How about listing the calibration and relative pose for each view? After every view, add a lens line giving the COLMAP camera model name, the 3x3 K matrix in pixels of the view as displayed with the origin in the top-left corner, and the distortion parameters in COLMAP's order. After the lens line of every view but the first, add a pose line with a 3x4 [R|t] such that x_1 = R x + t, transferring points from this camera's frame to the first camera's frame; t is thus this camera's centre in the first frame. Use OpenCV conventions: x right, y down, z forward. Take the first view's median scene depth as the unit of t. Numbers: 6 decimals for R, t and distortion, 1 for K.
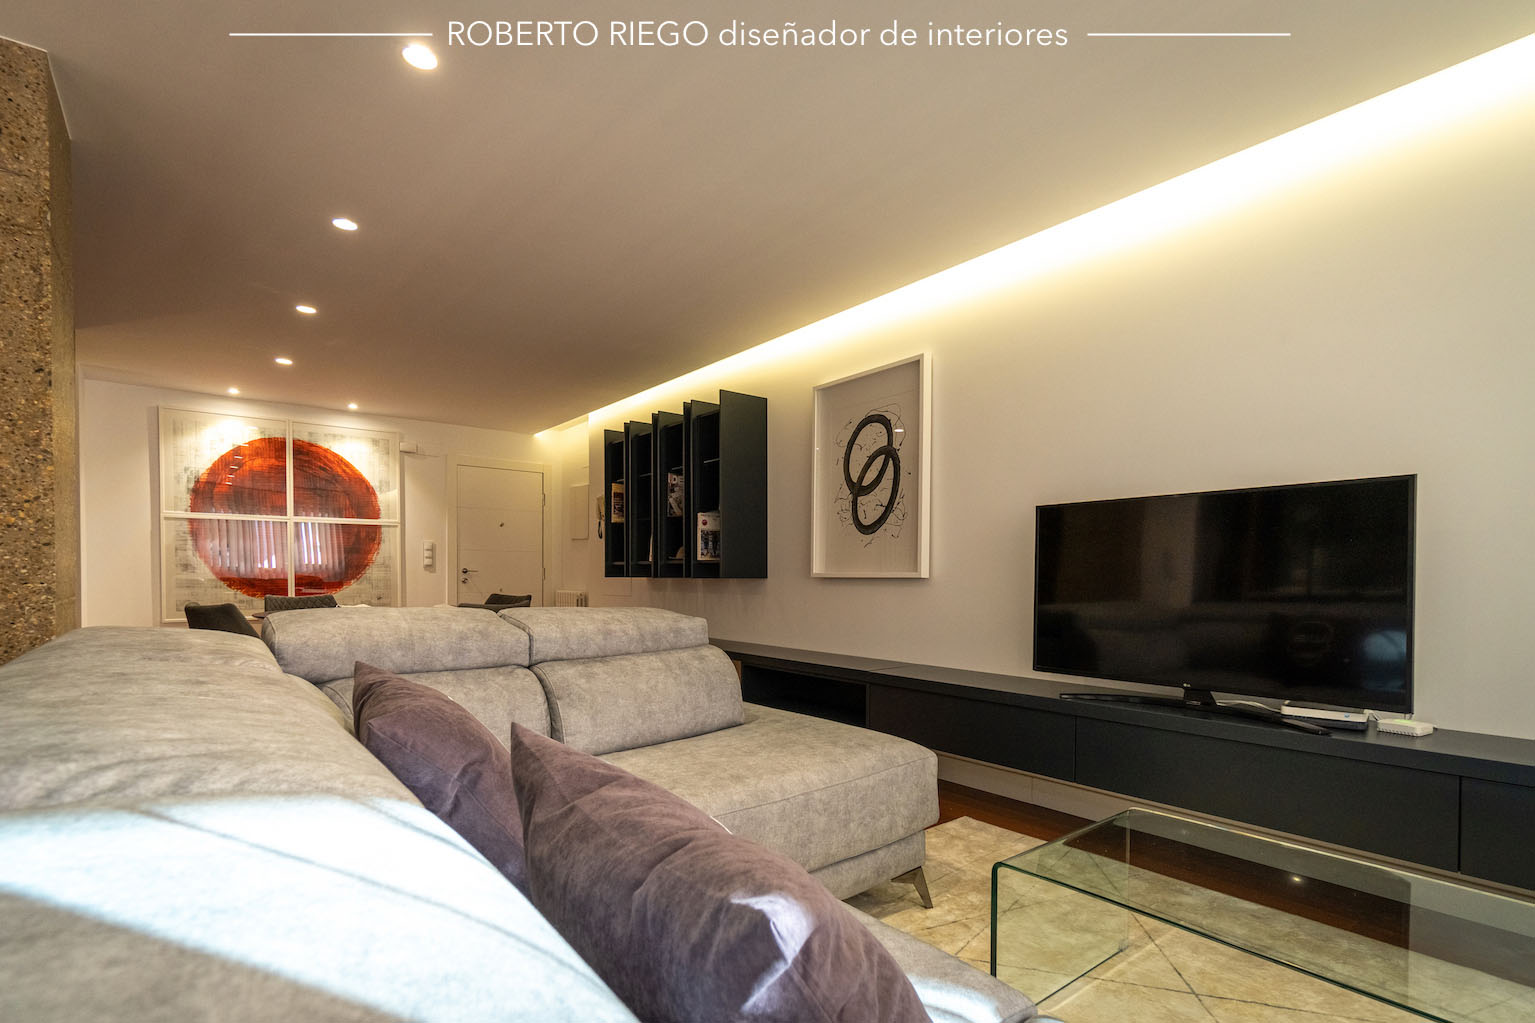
lens RADIAL K [[711.2, 0, 781.3], [0, 711.2, 595.4], [0, 0, 1]] dist [-0.004615, -0.000536]
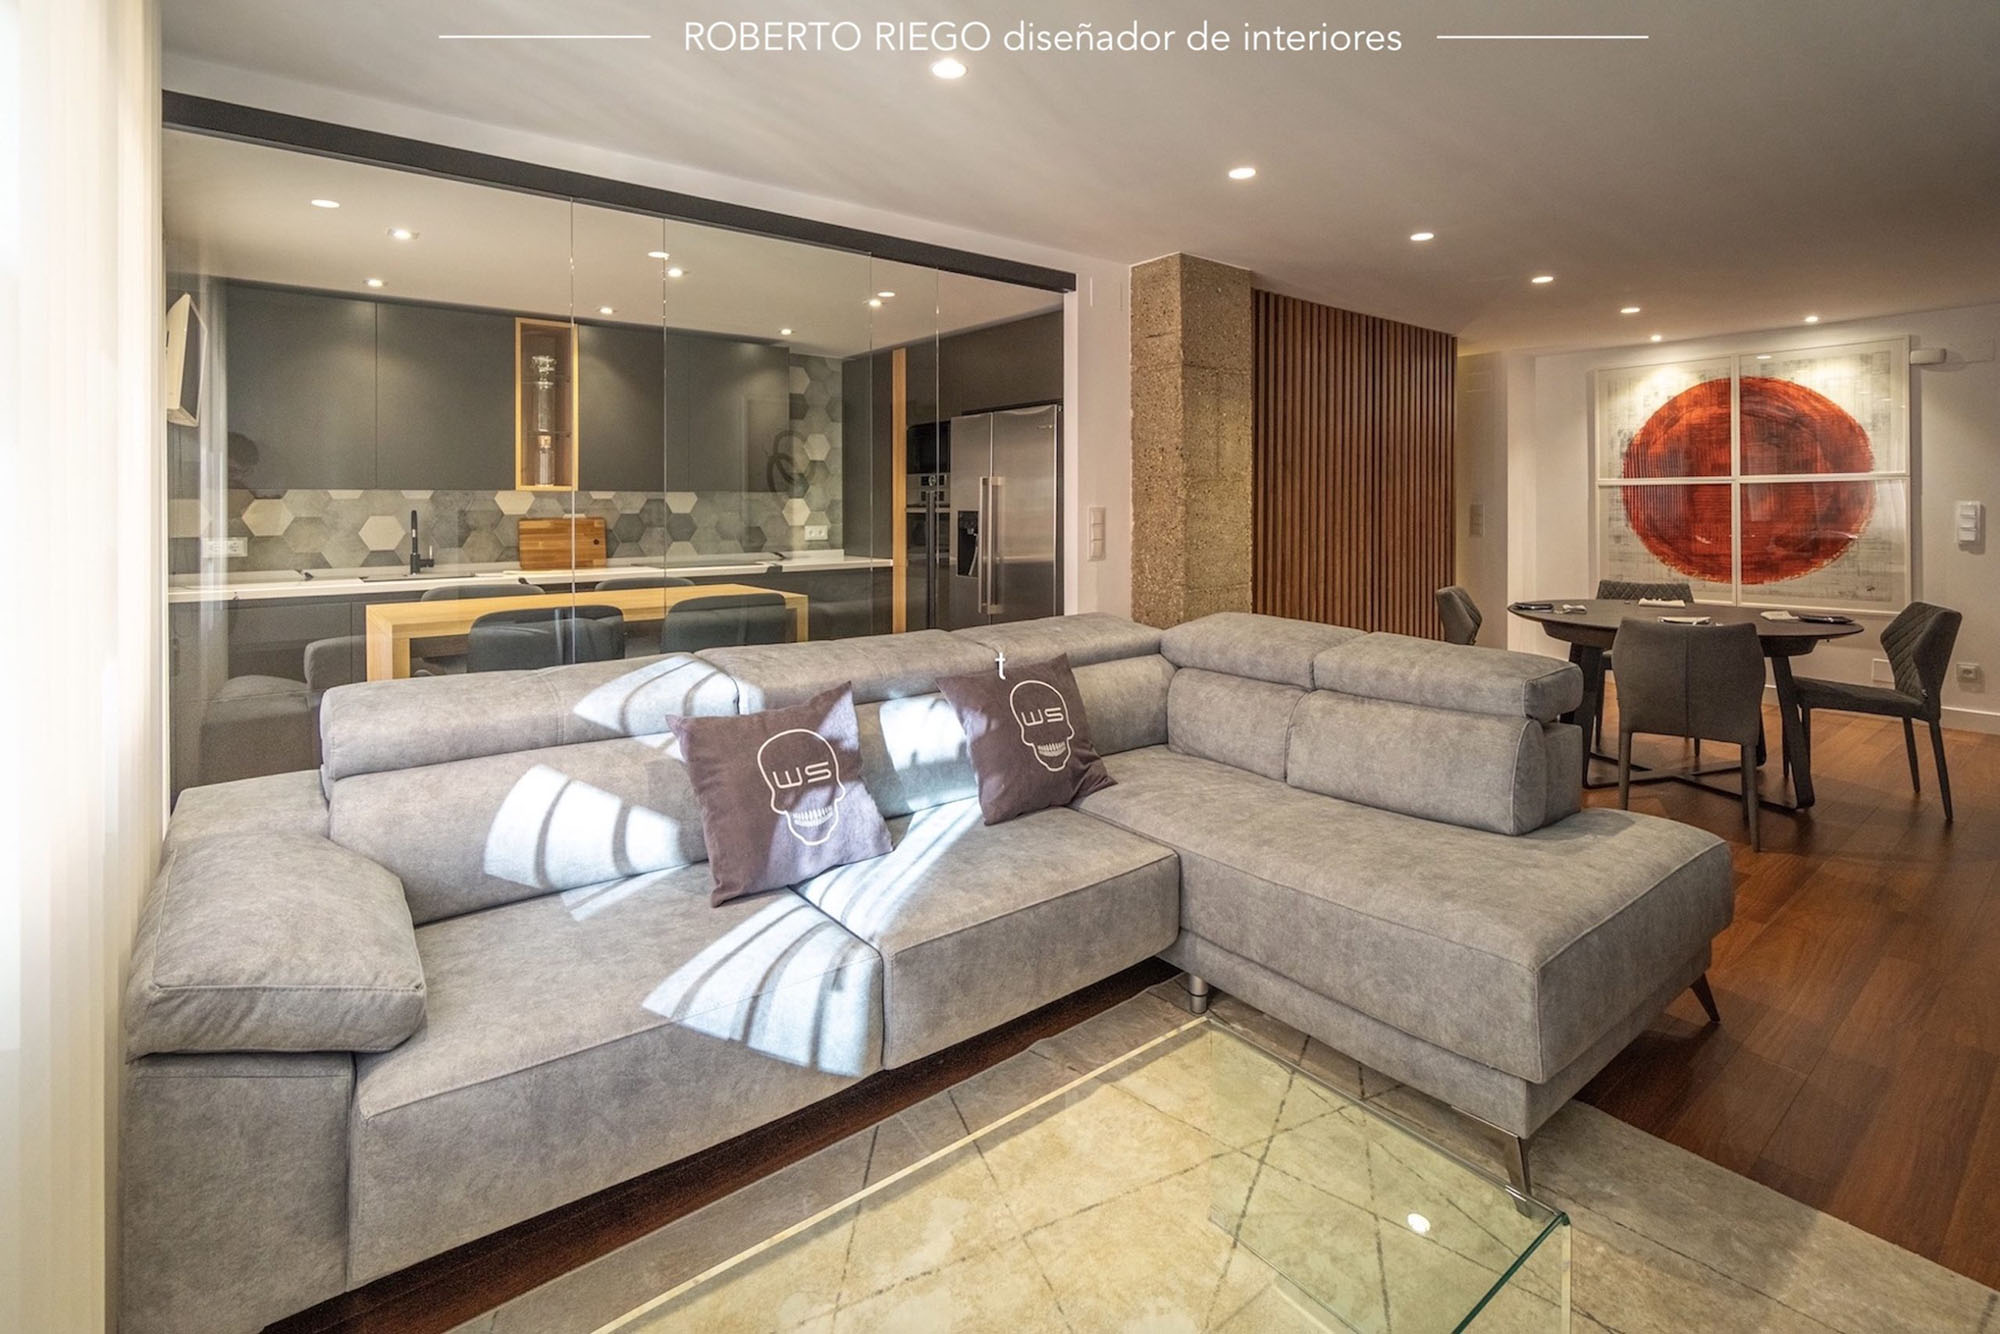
lens RADIAL K [[926.6, 0, 976.8], [0, 926.6, 495.8], [0, 0, 1]] dist [-0.004615, -0.000536]
pose [[-0.018110, -0.016787, -0.999695, 0.369800], [-0.024713, 0.999561, -0.016337, -0.055490], [0.999531, 0.024409, -0.018517, 0.190831]]
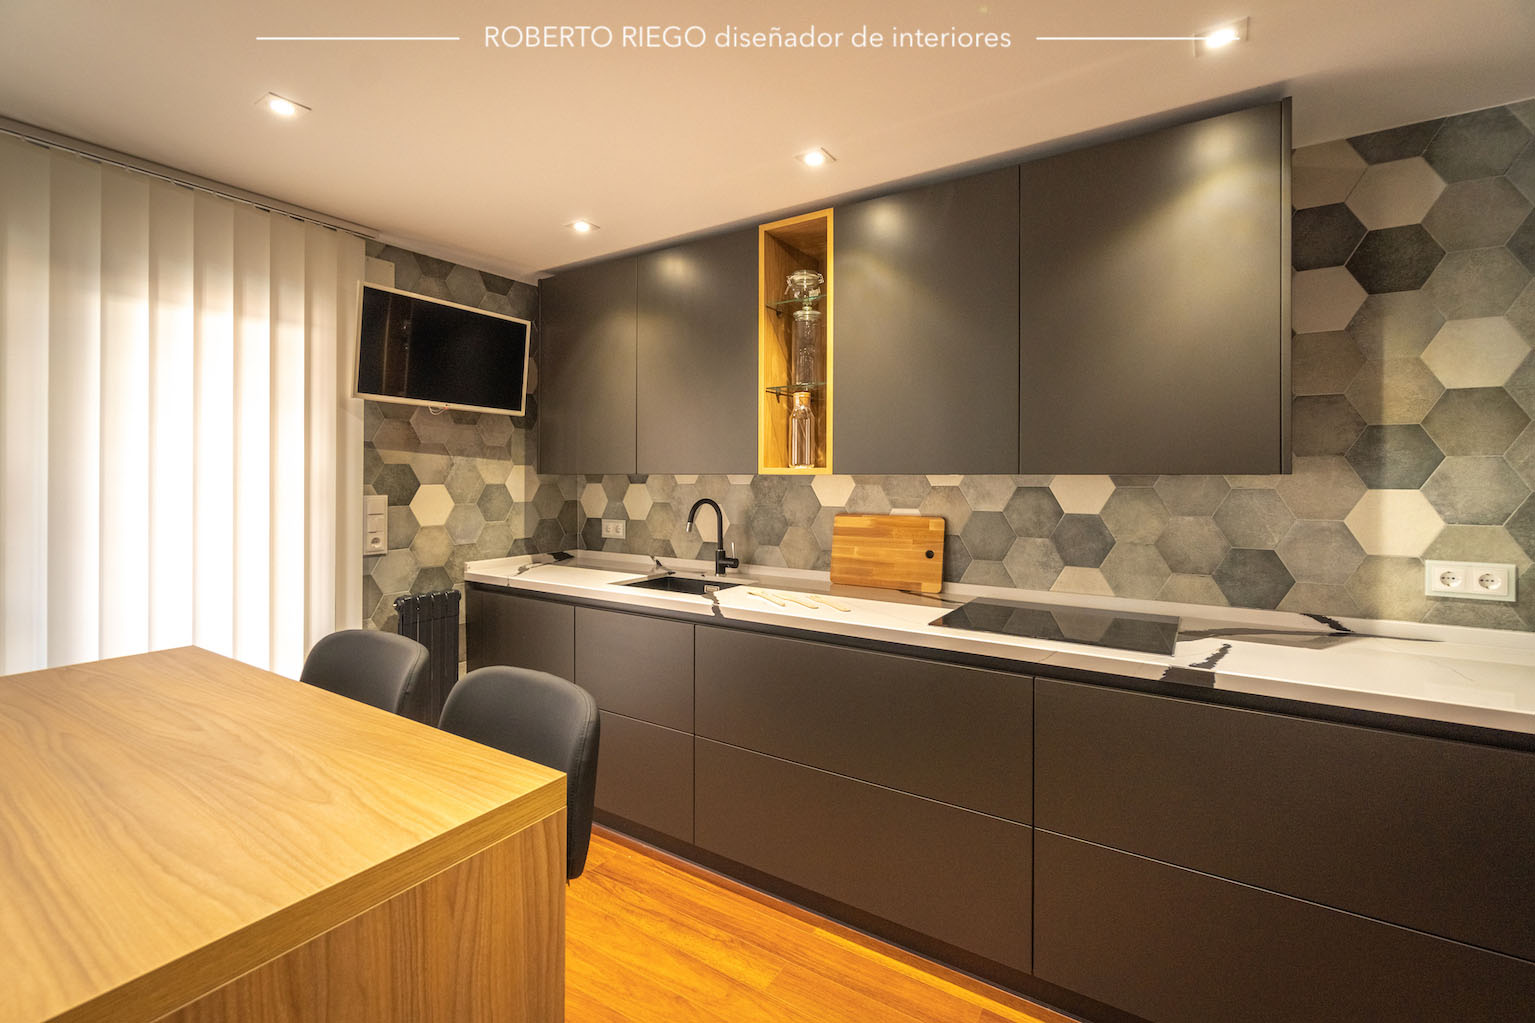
lens RADIAL K [[711.2, 0, 810.1], [0, 711.2, 465.9], [0, 0, 1]] dist [-0.004615, -0.000536]
pose [[-0.957035, -0.010283, -0.289791, -0.399971], [-0.015045, 0.999786, 0.014211, -0.077068], [0.289583, 0.017961, -0.956984, 0.197248]]
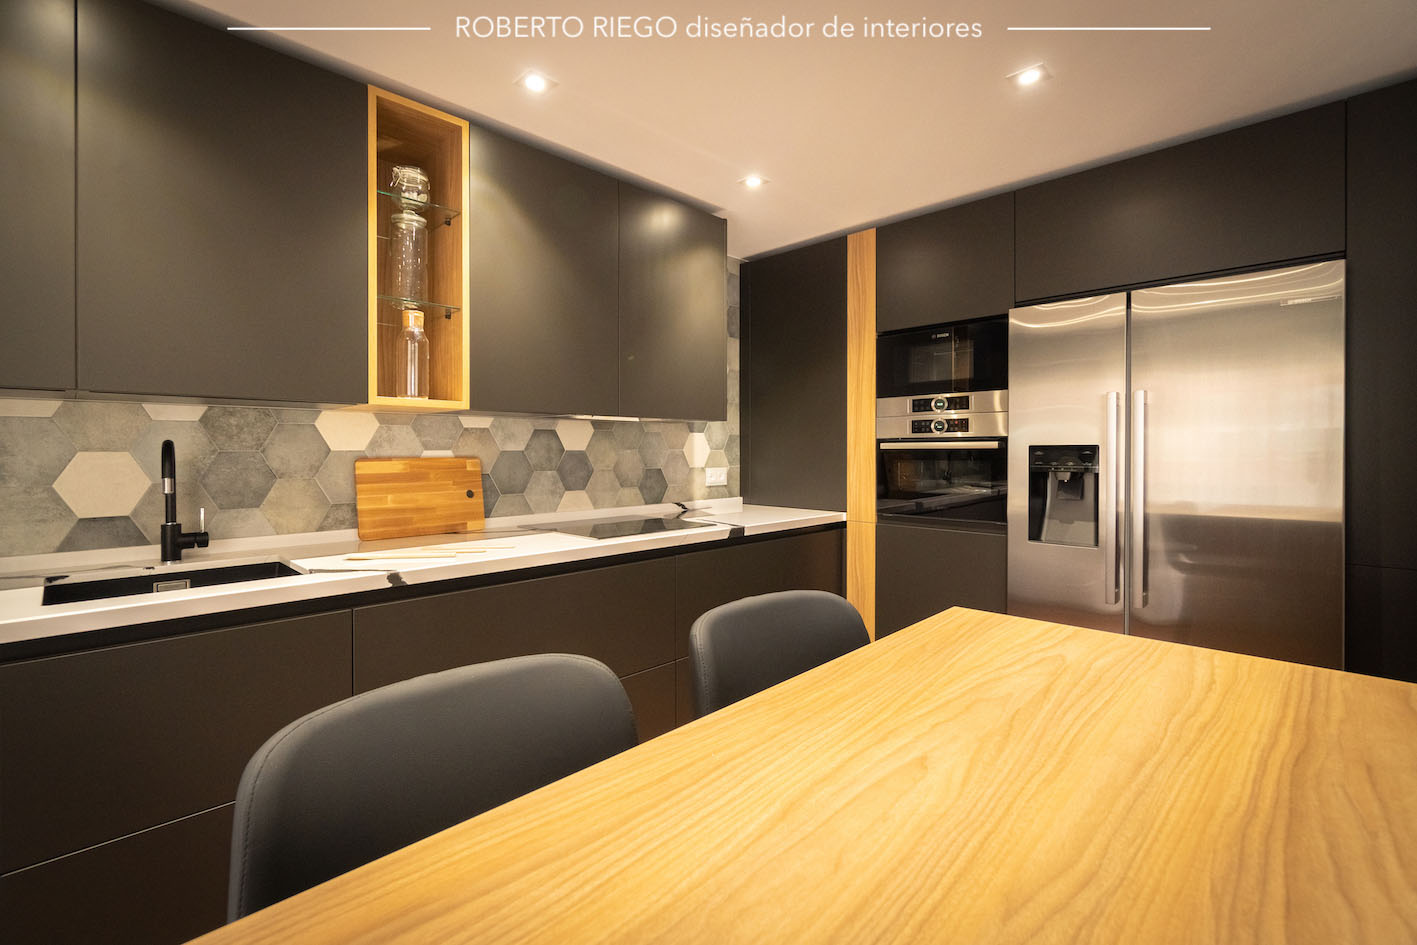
lens RADIAL K [[656.5, 0, 651.6], [0, 656.5, 448.2], [0, 0, 1]] dist [-0.004615, -0.000536]
pose [[0.070559, -0.011193, -0.997445, -0.155767], [-0.024929, 0.999605, -0.012981, -0.040892], [0.997196, 0.025781, 0.070252, -0.141727]]
